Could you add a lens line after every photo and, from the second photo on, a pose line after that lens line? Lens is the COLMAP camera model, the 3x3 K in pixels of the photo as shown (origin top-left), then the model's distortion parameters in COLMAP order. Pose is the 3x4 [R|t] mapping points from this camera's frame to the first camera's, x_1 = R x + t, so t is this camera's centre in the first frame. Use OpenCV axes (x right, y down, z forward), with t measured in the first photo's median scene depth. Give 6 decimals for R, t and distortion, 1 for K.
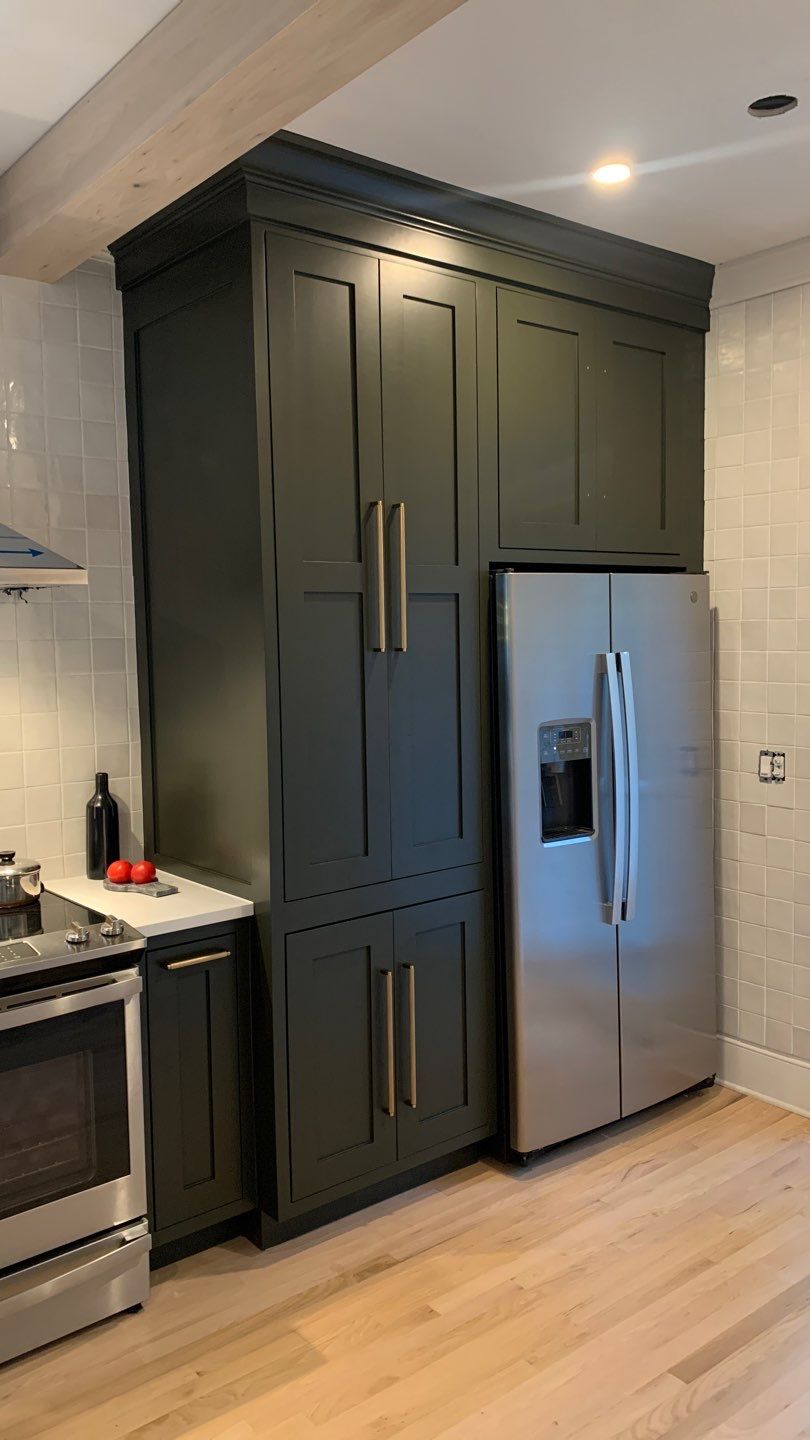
lens RADIAL K [[1135.1, 0, 404.2], [0, 1135.1, 709.2], [0, 0, 1]] dist [0.014548, -0.000005]
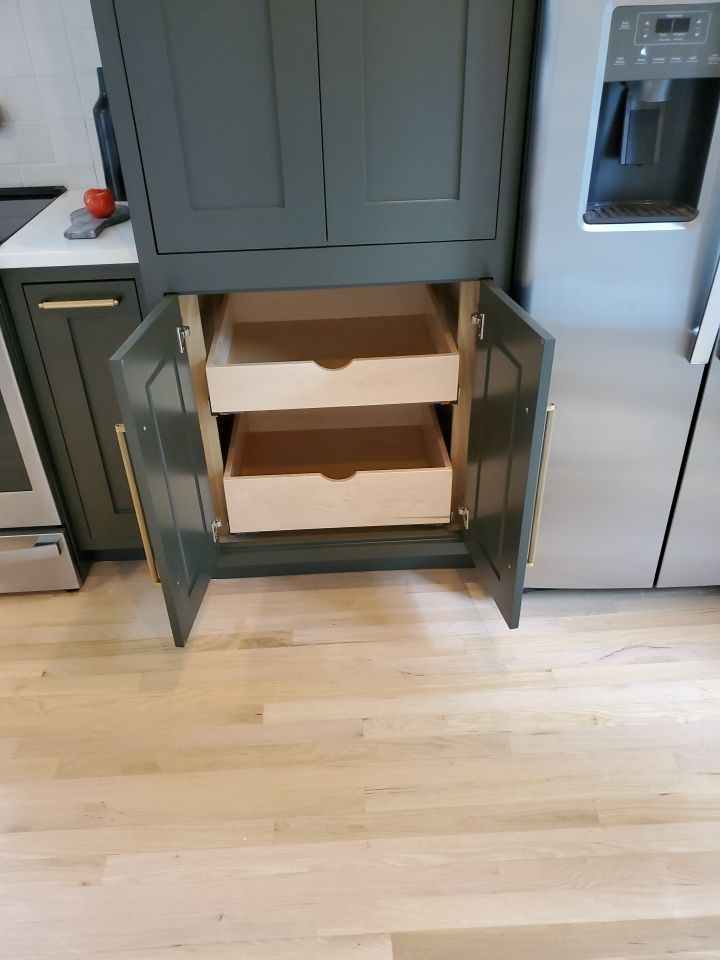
lens RADIAL K [[765.1, 0, 334.2], [0, 765.1, 491.9], [0, 0, 1]] dist [0.017523, -0.000553]
pose [[0.799558, 0.326218, -0.504271, 0.291874], [-0.024928, 0.856929, 0.514832, 0.029396], [0.600071, -0.399067, 0.693296, 0.572827]]
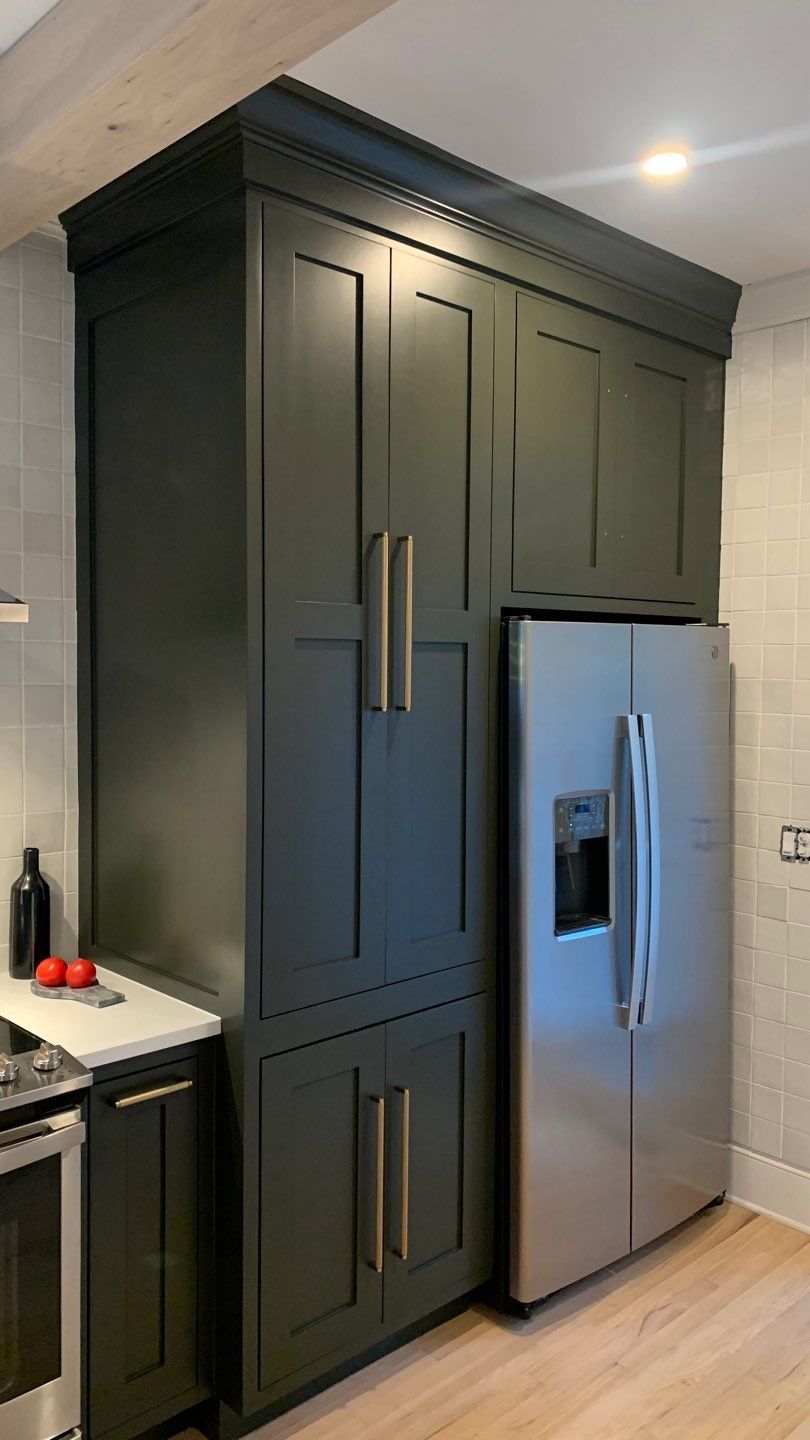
lens RADIAL K [[1135.1, 0, 407.3], [0, 1135.1, 705.3], [0, 0, 1]] dist [0.014548, -0.000005]
pose [[0.996285, 0.023004, 0.082989, -0.067055], [-0.020321, 0.999248, -0.033029, -0.026476], [-0.083687, 0.031220, 0.996003, 0.156588]]
